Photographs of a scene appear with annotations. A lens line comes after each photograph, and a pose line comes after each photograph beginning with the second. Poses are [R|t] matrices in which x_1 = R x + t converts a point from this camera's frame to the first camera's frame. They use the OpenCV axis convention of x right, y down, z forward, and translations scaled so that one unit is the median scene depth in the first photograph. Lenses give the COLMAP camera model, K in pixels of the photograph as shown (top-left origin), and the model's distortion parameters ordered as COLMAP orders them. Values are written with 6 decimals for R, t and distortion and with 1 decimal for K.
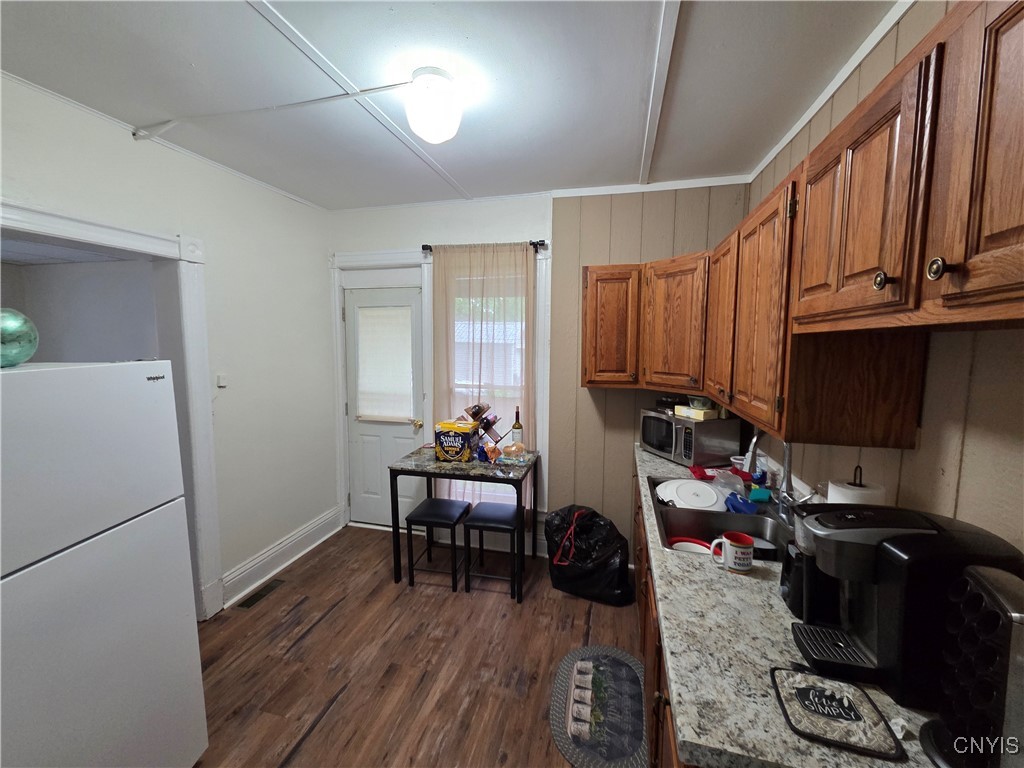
lens RADIAL K [[417.8, 0, 512.0], [0, 417.8, 378.9], [0, 0, 1]] dist [0.000054, -0.000144]
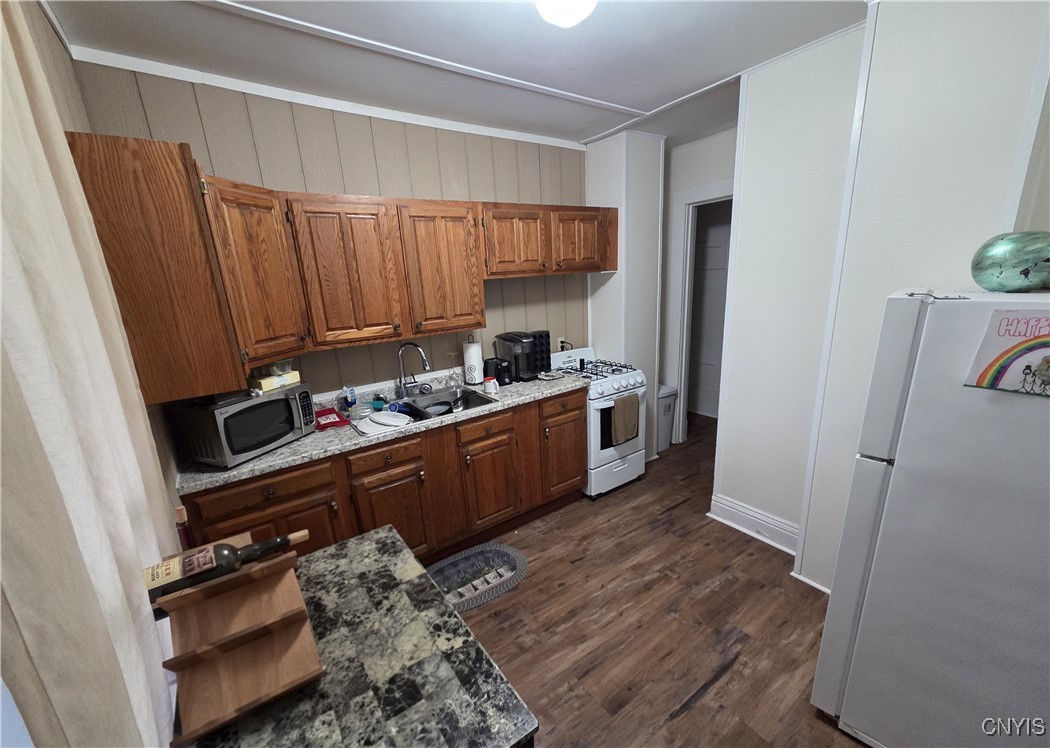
lens RADIAL K [[417.8, 0, 525.6], [0, 417.8, 384.6], [0, 0, 1]] dist [0.002195, 0.000083]
pose [[-0.763119, -0.132894, 0.632446, -0.600285], [0.103164, 0.941028, 0.322216, -0.162762], [-0.637970, 0.311135, -0.704407, 1.525985]]
